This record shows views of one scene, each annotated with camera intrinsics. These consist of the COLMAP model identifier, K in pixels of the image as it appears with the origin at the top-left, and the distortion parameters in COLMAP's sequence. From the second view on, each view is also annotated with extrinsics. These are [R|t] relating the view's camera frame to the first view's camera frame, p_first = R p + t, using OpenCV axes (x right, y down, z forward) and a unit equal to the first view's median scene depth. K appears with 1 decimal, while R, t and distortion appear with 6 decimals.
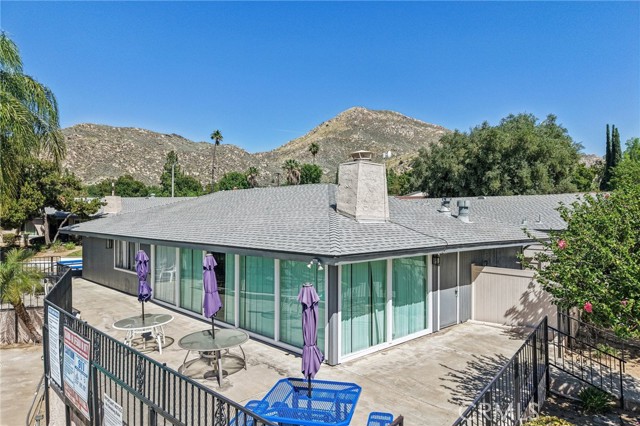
lens RADIAL K [[436.1, 0, 319.7], [0, 436.1, 212.3], [0, 0, 1]] dist [0.022644, -0.019118]
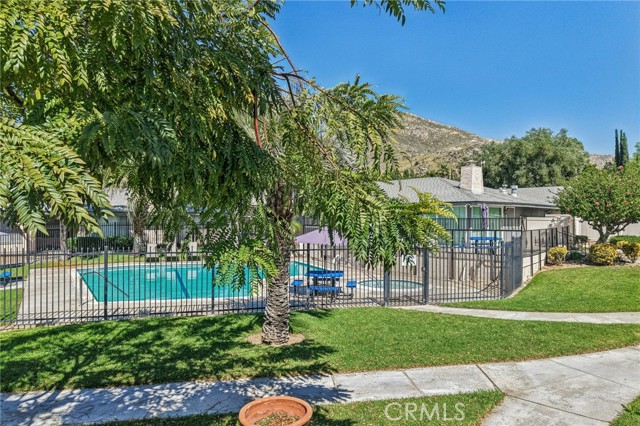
lens RADIAL K [[436.1, 0, 316.2], [0, 436.1, 211.0], [0, 0, 1]] dist [0.022644, -0.019118]
pose [[0.999482, 0.002923, -0.032054, -0.196631], [-0.003060, 0.999986, -0.004223, 0.039714], [0.032041, 0.004319, 0.999477, -0.388973]]
